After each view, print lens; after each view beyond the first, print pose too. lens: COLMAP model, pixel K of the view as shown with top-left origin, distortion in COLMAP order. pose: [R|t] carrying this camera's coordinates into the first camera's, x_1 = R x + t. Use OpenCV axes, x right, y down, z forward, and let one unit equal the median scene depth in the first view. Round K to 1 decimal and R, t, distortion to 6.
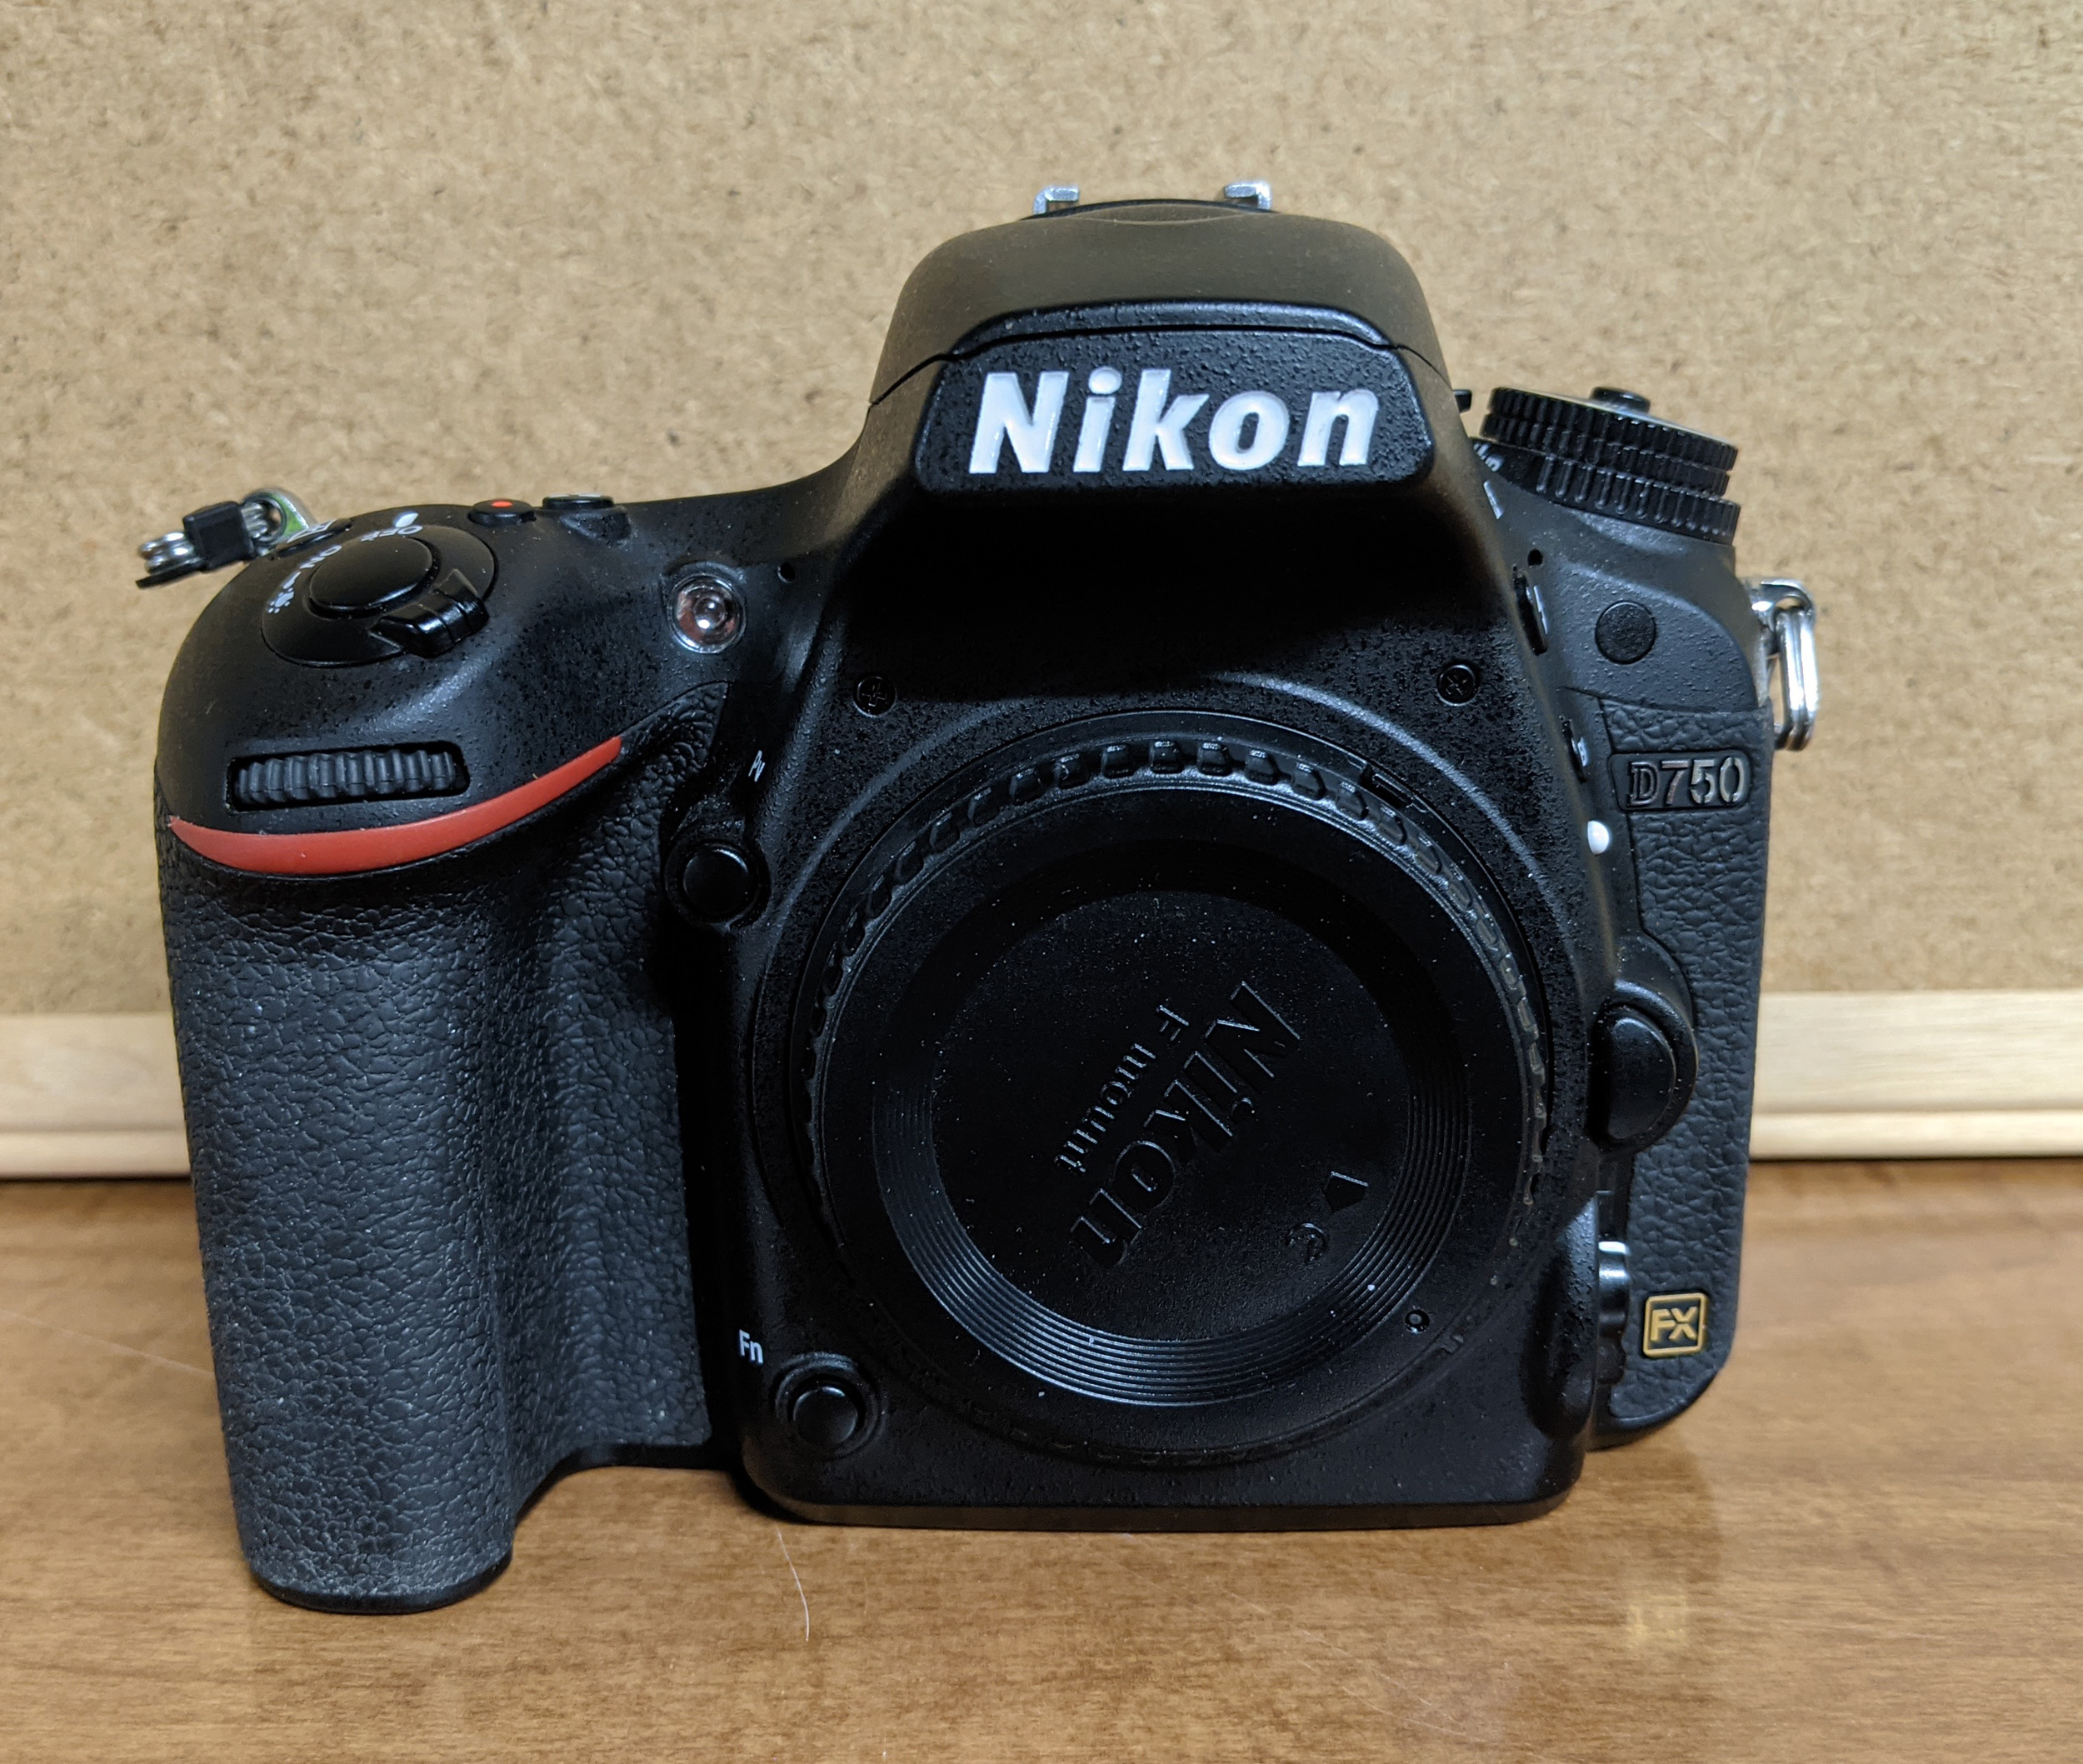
lens RADIAL K [[2019.0, 0, 1039.3], [0, 2019.0, 884.4], [0, 0, 1]] dist [-0.036304, 0.000000]
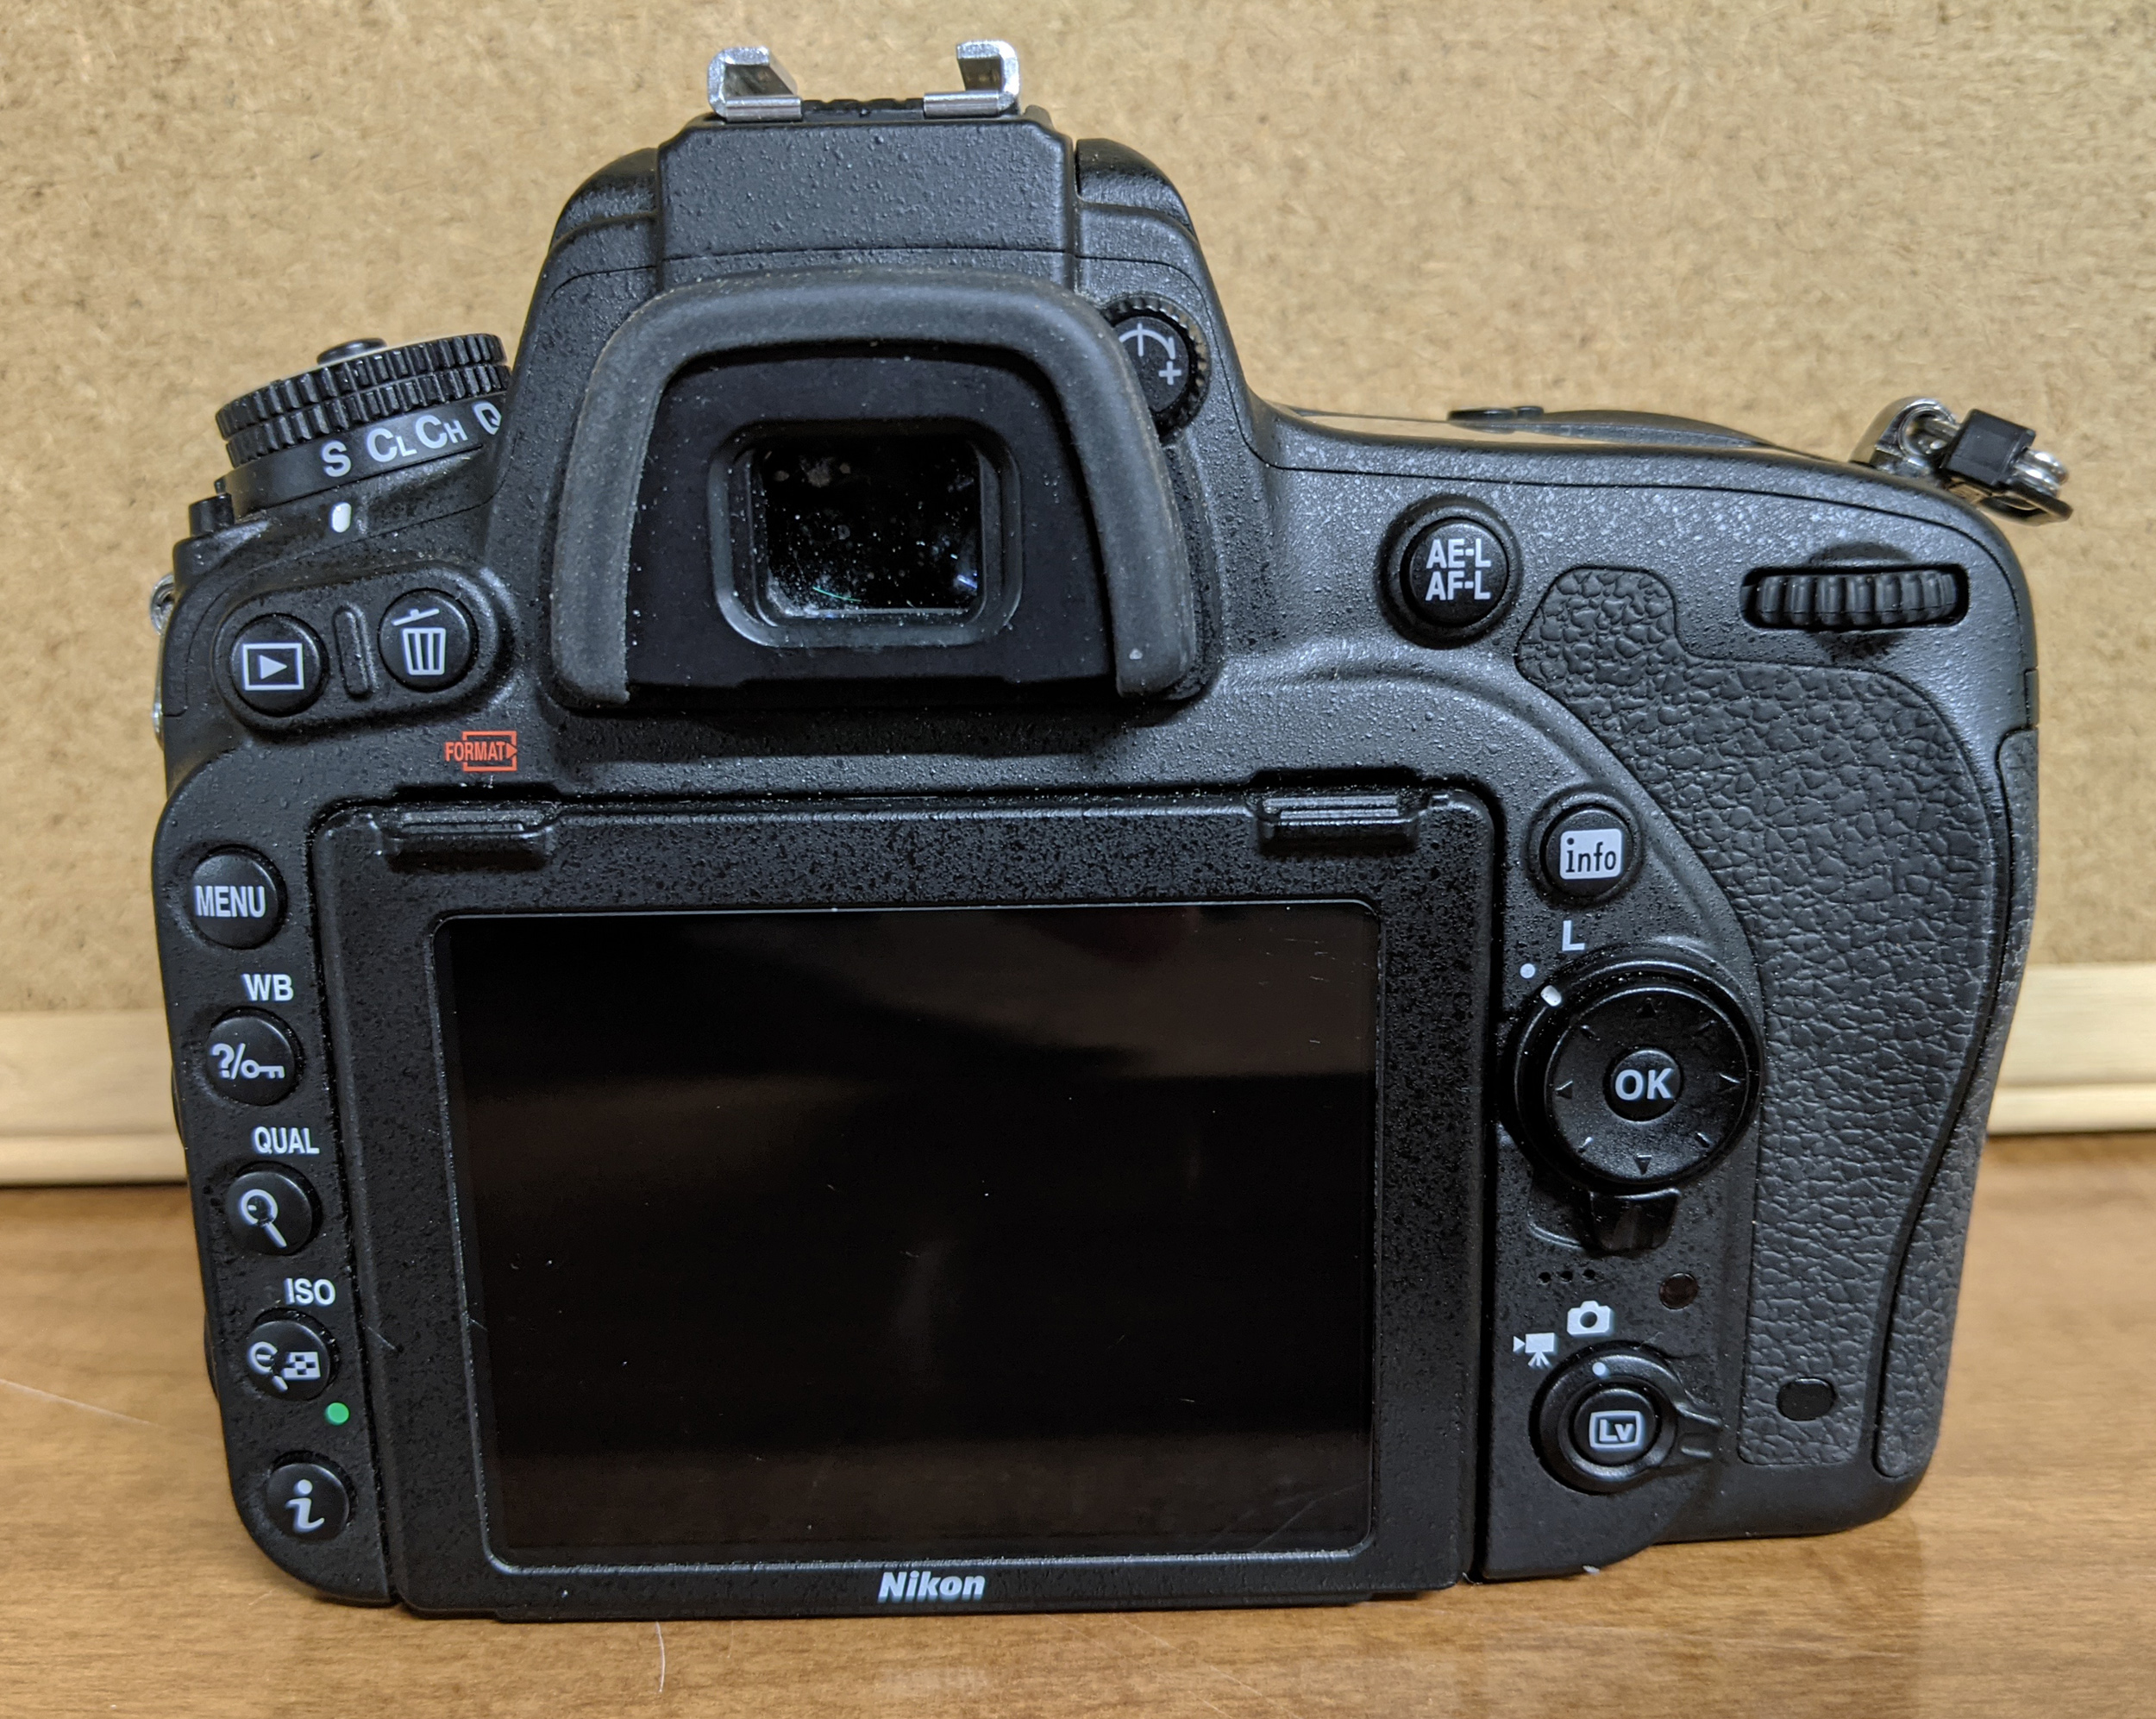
lens RADIAL K [[1861.5, 0, 1071.9], [0, 1861.5, 859.7], [0, 0, 1]] dist [-0.041851, 0.002622]
pose [[0.999156, -0.008709, 0.040137, 0.026239], [0.009533, 0.999747, -0.020362, 0.014749], [-0.039950, 0.020728, 0.998987, 0.107152]]
